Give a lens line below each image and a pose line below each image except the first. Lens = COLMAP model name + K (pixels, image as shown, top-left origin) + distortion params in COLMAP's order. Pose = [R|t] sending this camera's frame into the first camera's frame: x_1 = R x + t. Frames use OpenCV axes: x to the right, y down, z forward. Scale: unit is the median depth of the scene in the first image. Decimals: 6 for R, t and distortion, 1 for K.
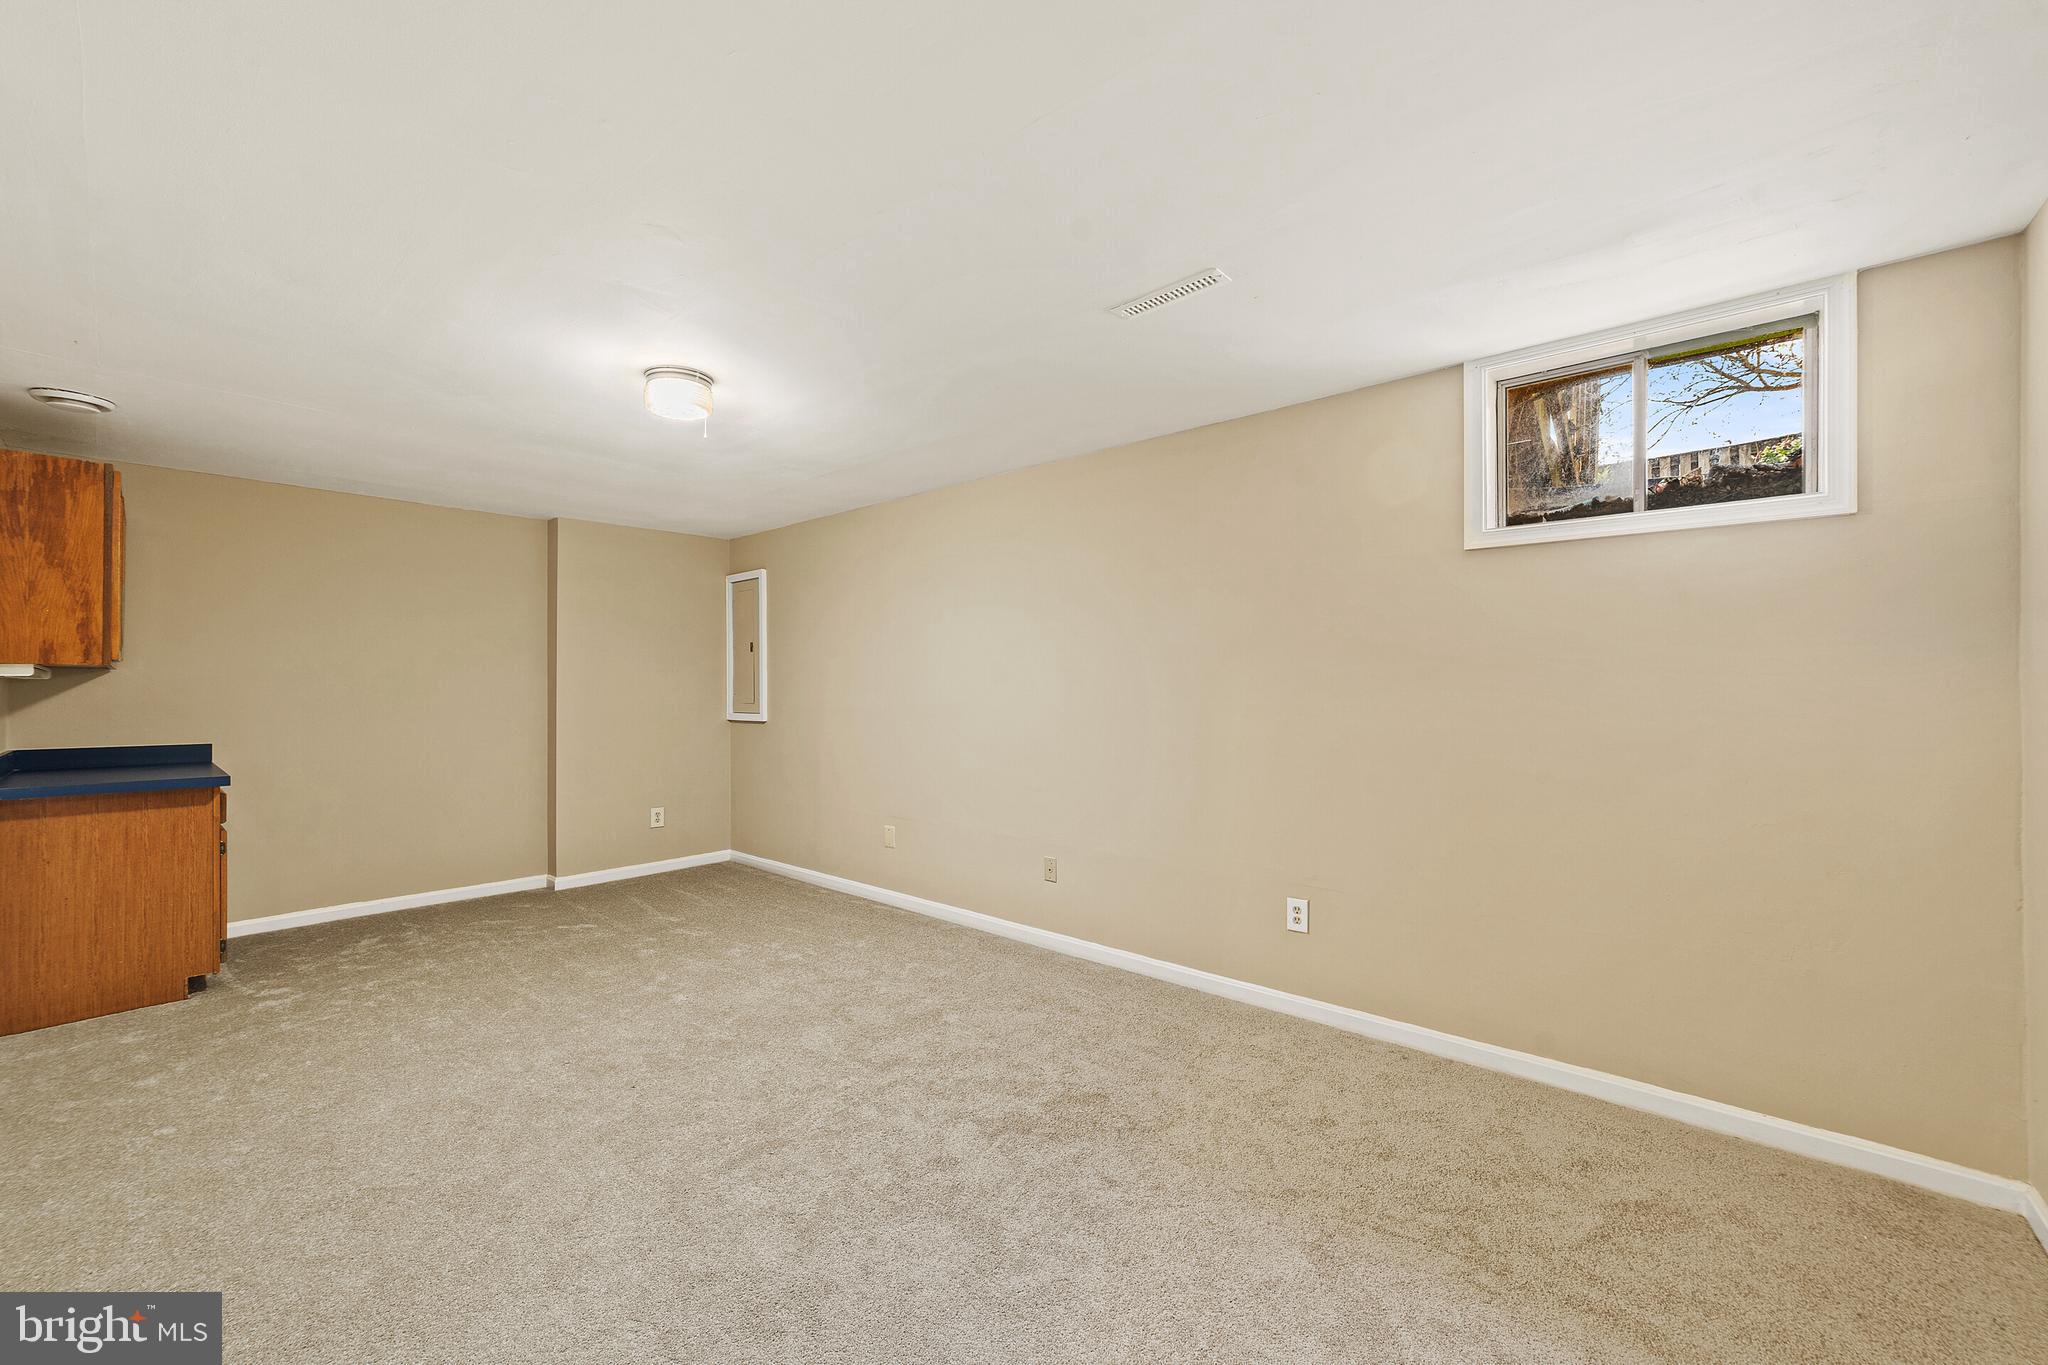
lens RADIAL K [[806.1, 0, 1026.4], [0, 806.1, 687.0], [0, 0, 1]] dist [-0.009241, -0.000002]
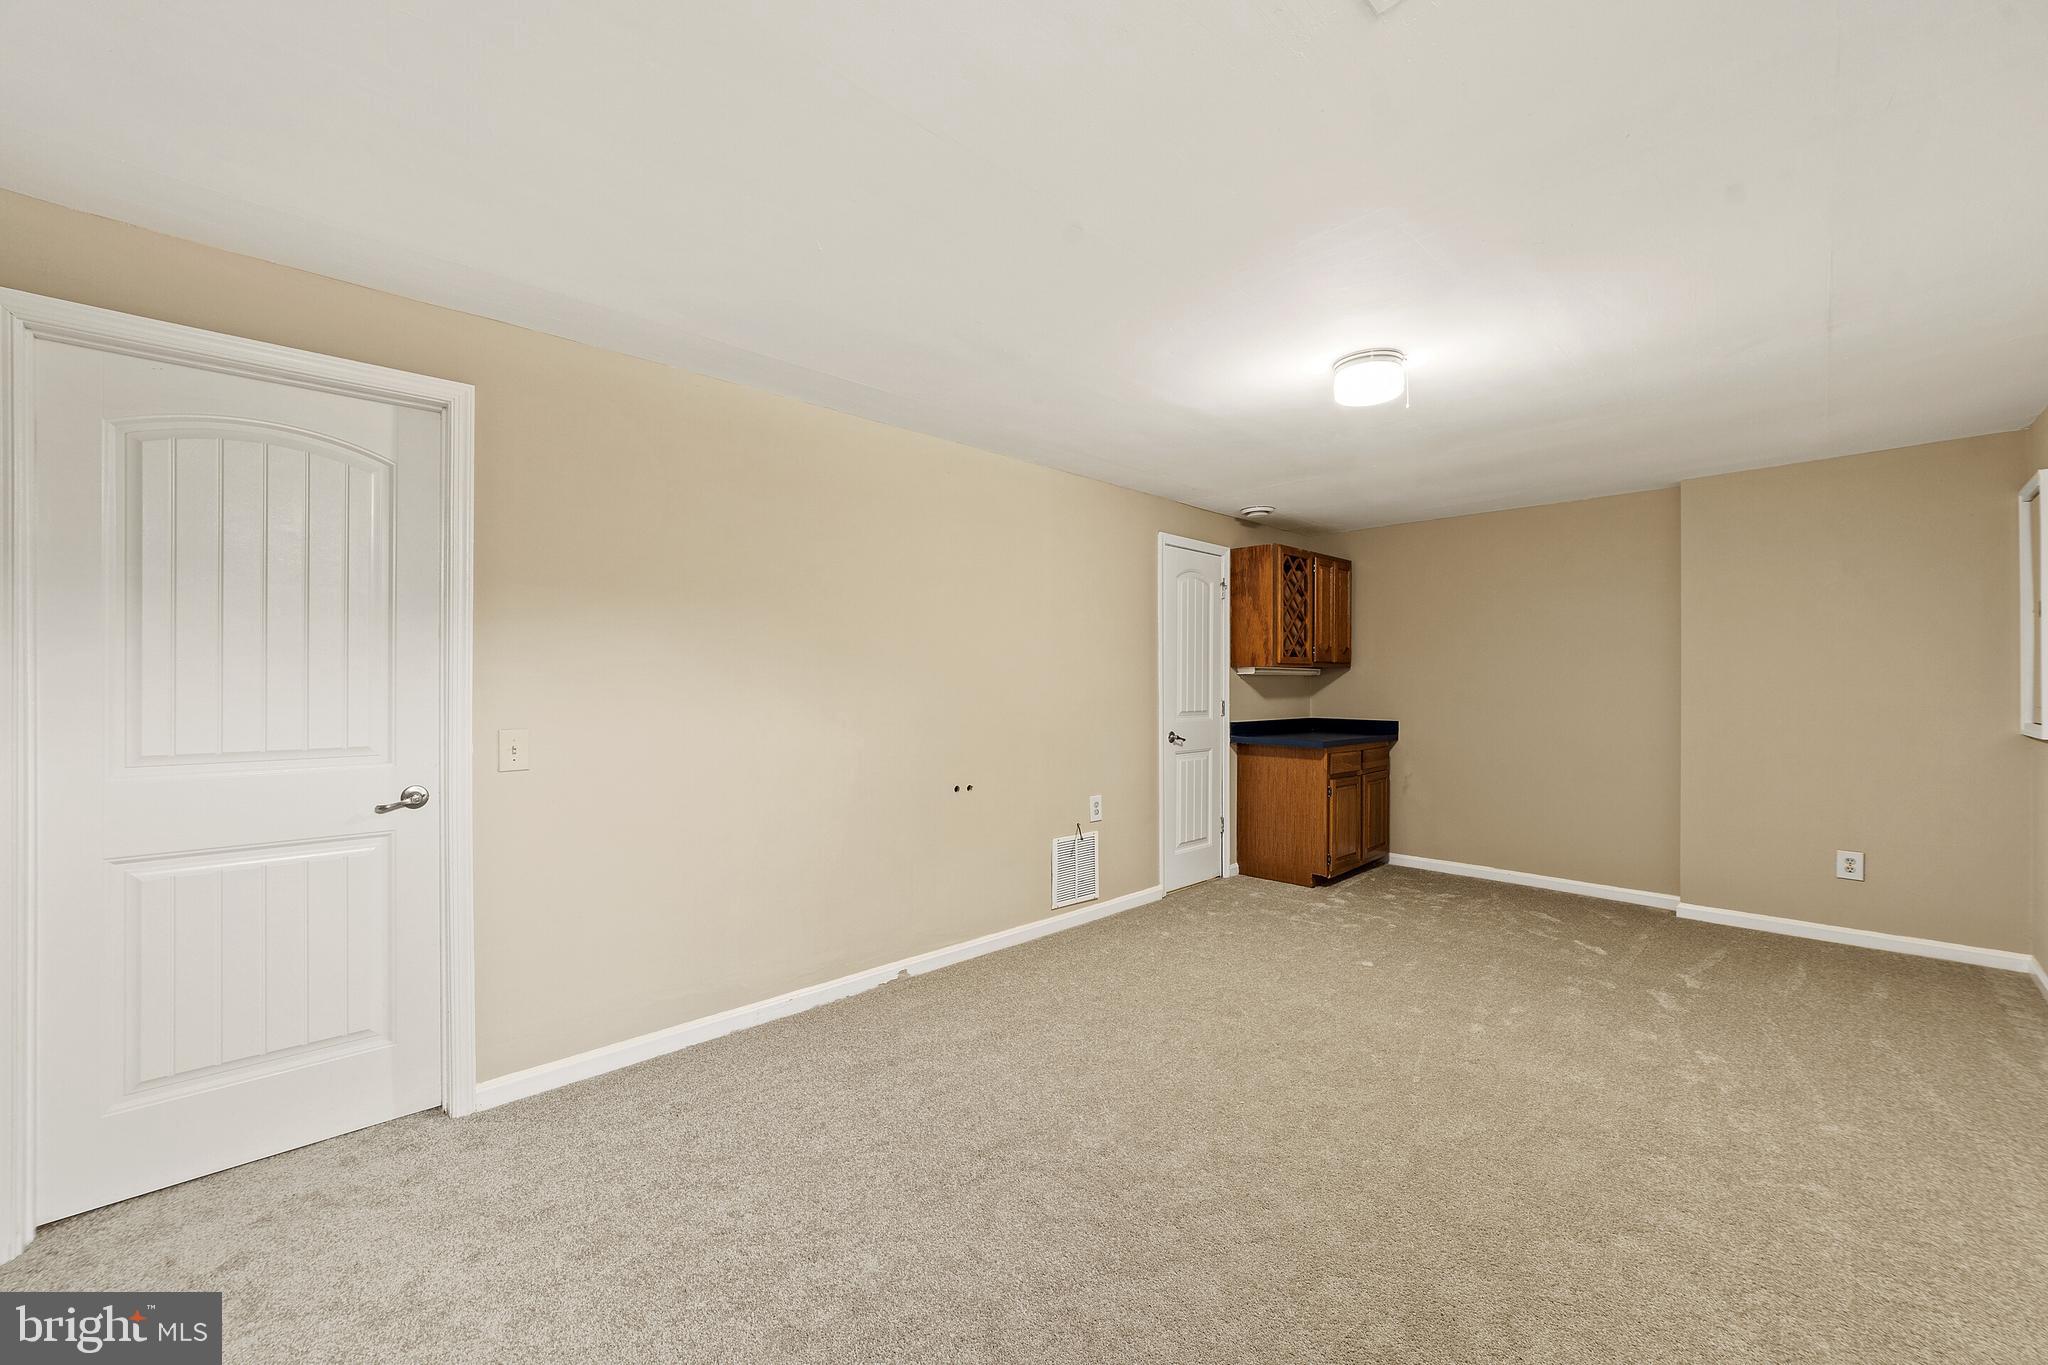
lens RADIAL K [[806.1, 0, 1025.8], [0, 806.1, 676.1], [0, 0, 1]] dist [-0.009241, -0.000002]
pose [[-0.071546, -0.002650, -0.997434, 0.501672], [0.001867, 0.999994, -0.002791, -0.004148], [0.997436, -0.002062, -0.071540, 0.576918]]
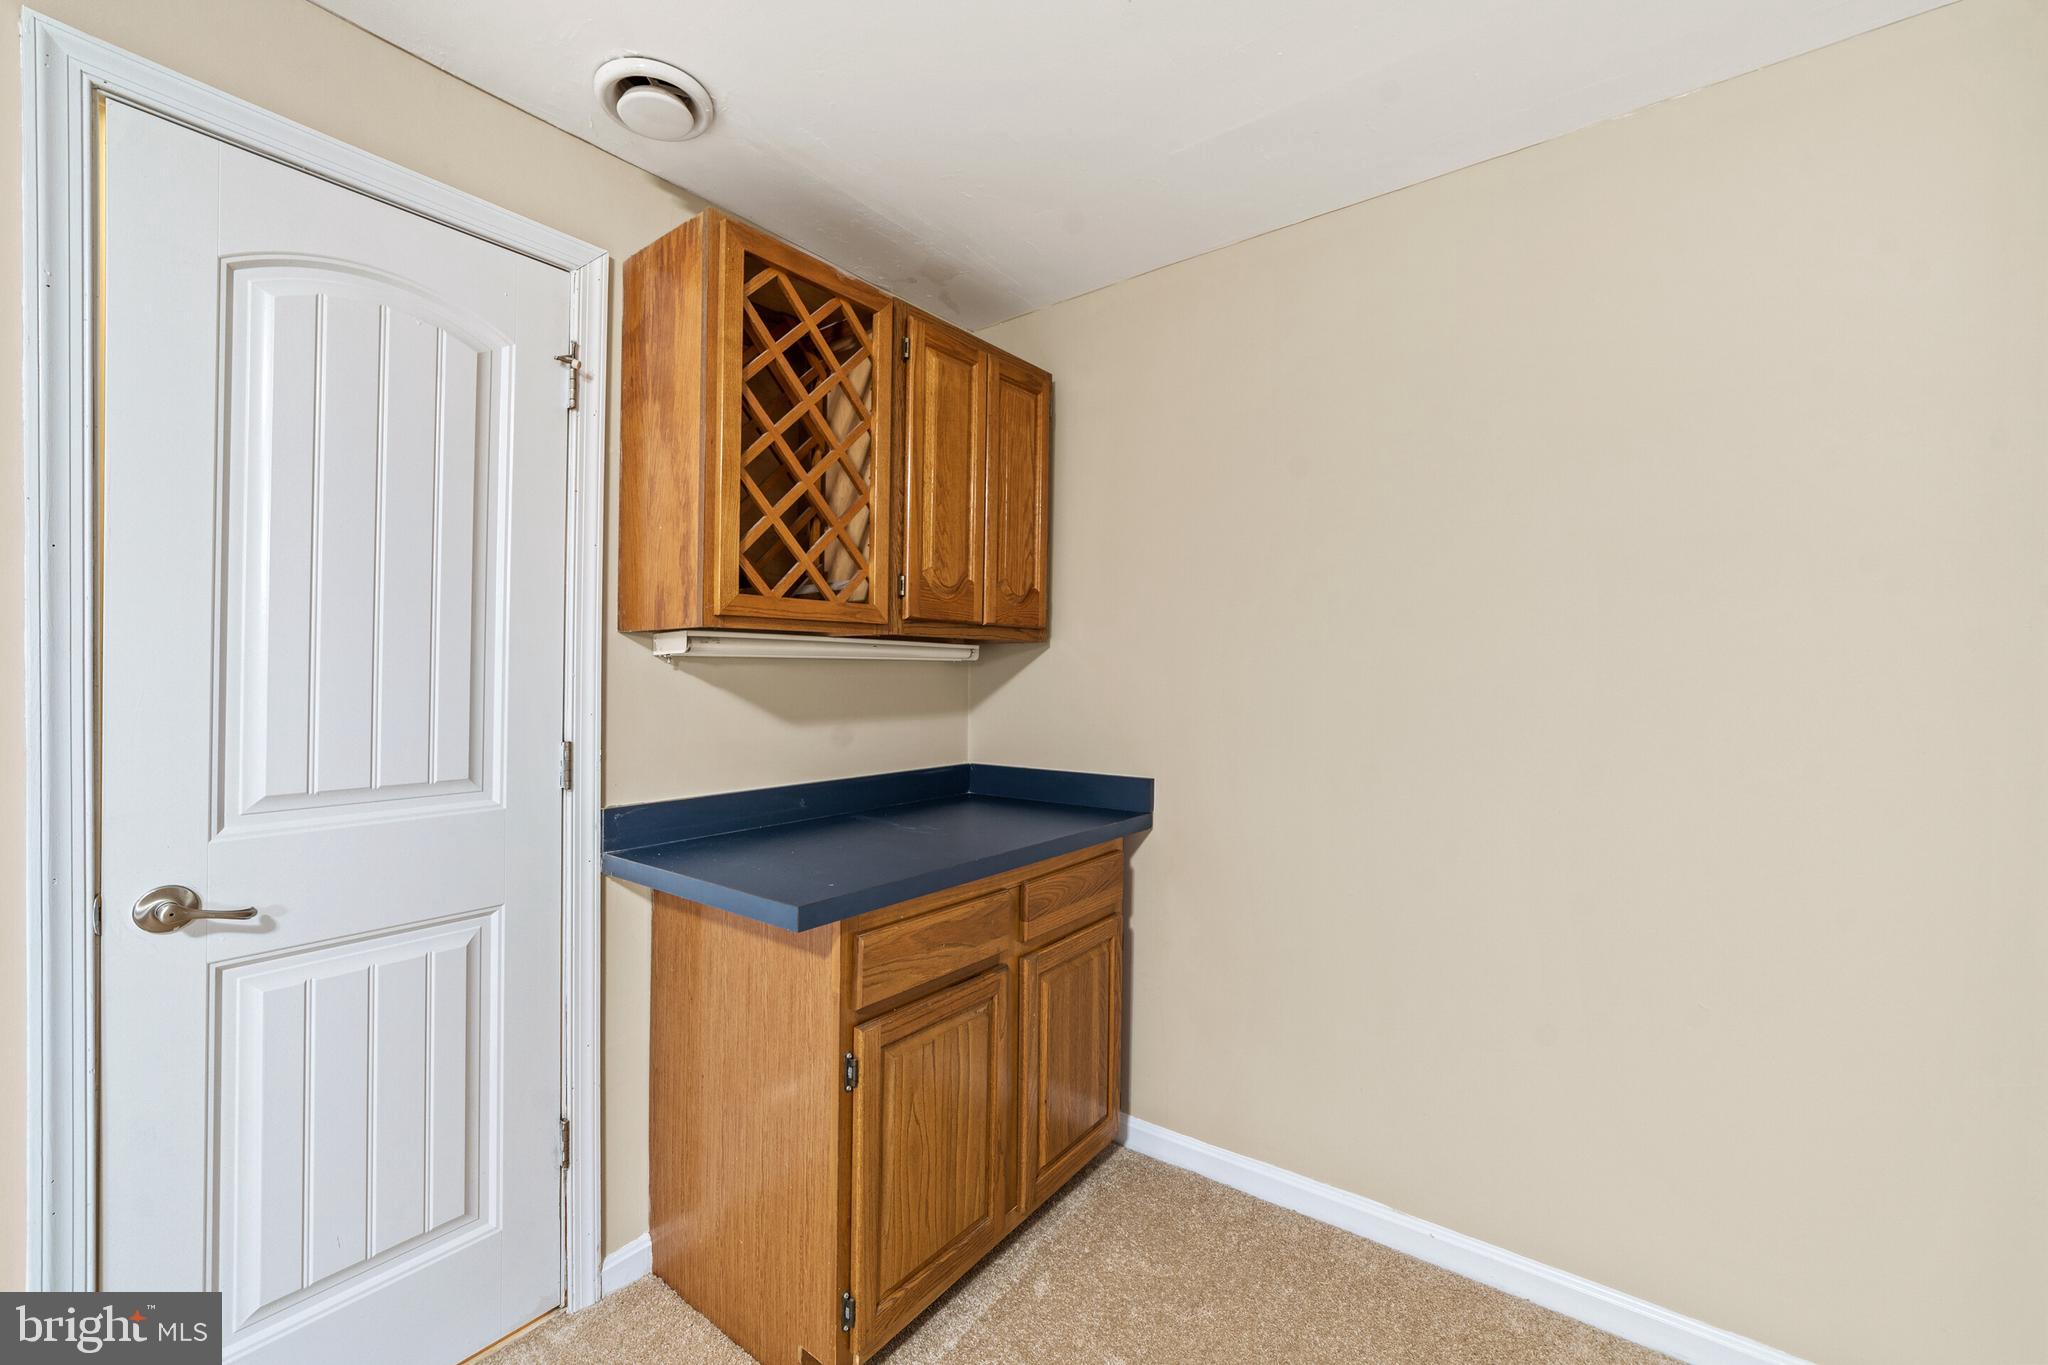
lens RADIAL K [[806.1, 0, 1027.2], [0, 806.1, 676.1], [0, 0, 1]] dist [-0.009241, -0.000002]
pose [[0.074293, 0.005924, -0.997219, -0.619391], [0.002667, 0.999978, 0.006139, -0.000189], [0.997233, -0.003116, 0.074276, 1.098162]]
